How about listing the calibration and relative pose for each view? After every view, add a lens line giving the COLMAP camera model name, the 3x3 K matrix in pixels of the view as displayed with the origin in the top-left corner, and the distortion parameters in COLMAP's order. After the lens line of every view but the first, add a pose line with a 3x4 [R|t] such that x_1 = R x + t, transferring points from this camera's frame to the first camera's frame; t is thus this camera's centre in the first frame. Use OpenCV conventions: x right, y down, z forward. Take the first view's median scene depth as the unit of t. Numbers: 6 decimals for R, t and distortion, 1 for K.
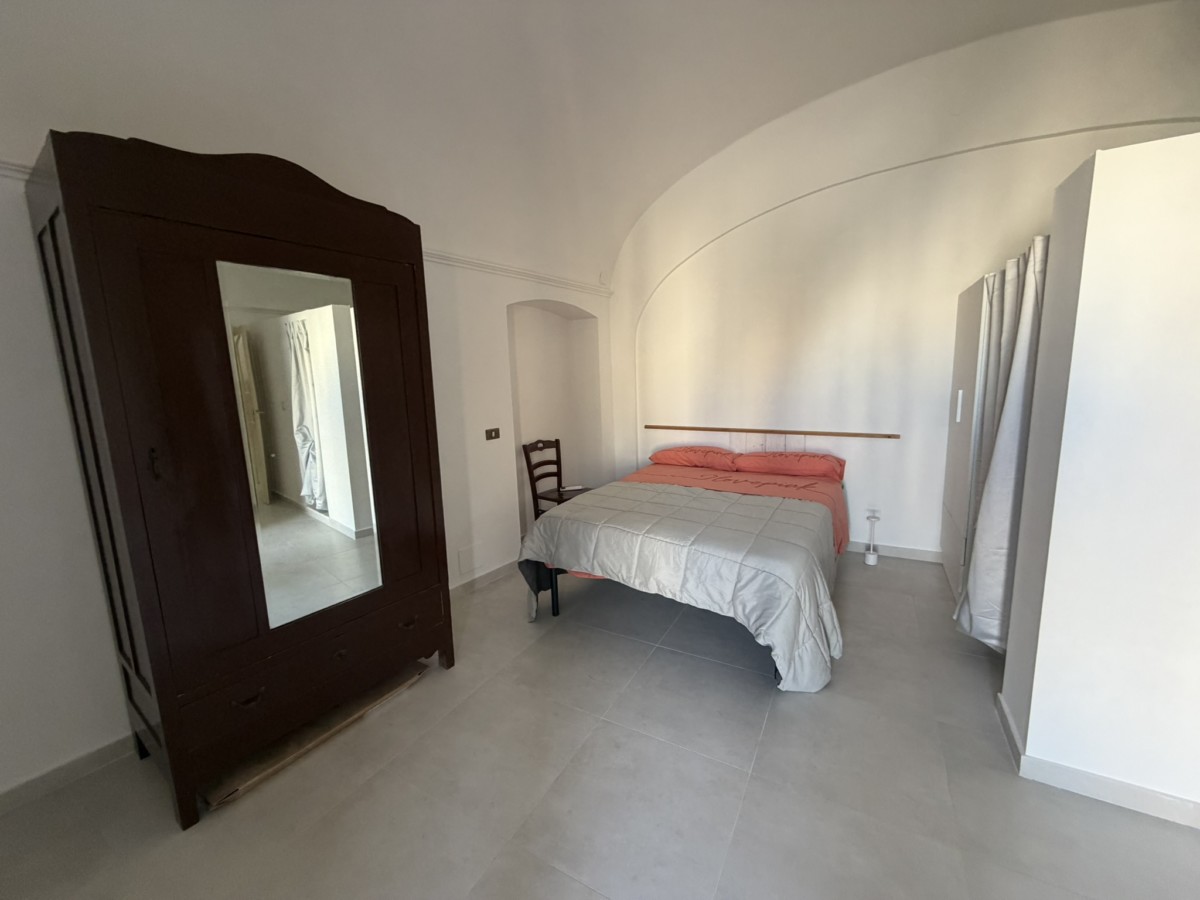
lens RADIAL K [[482.2, 0, 602.3], [0, 482.2, 448.2], [0, 0, 1]] dist [0.004668, -0.000068]
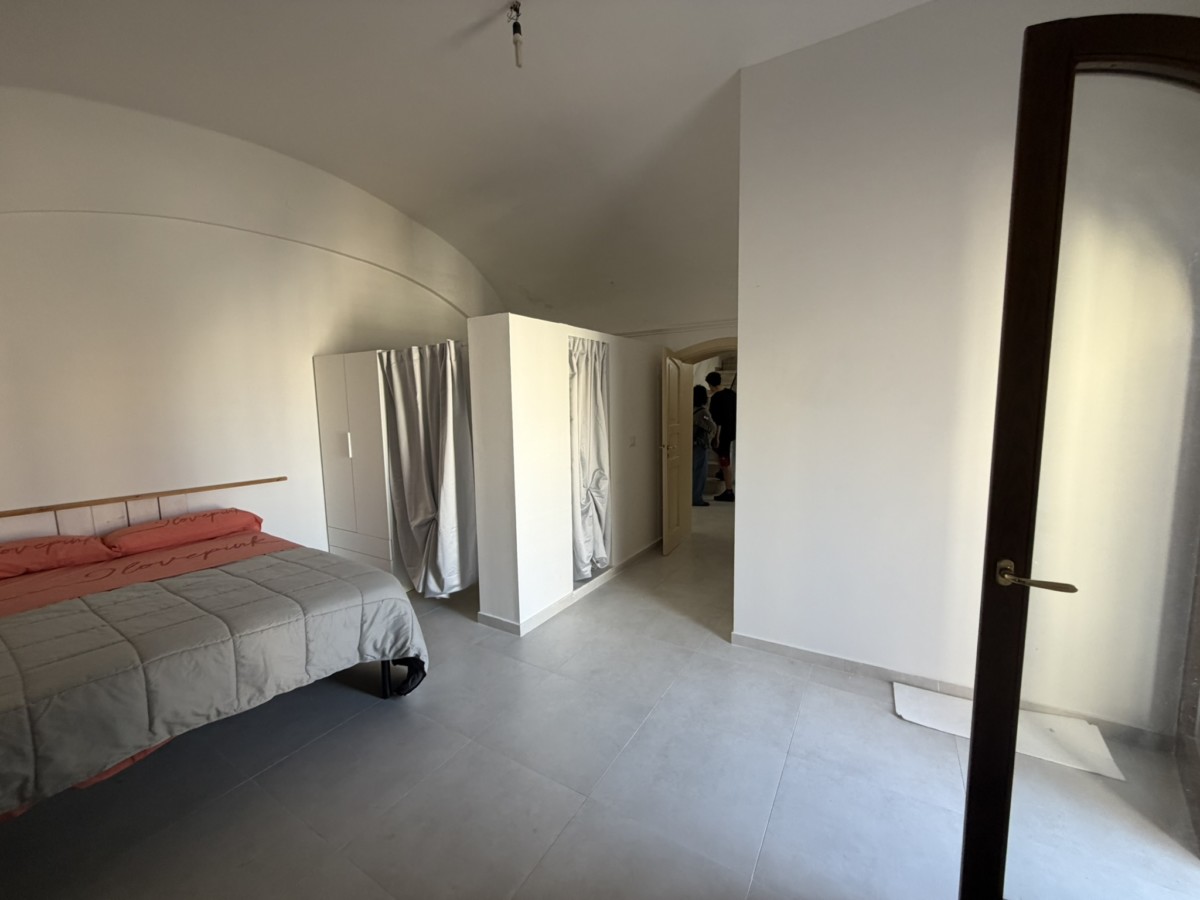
lens RADIAL K [[482.2, 0, 599.7], [0, 482.2, 452.8], [0, 0, 1]] dist [0.004668, -0.000068]
pose [[0.021228, -0.075125, 0.996948, -0.622414], [0.160203, 0.984543, 0.070779, -0.062112], [-0.986856, 0.158211, 0.032935, 0.371908]]
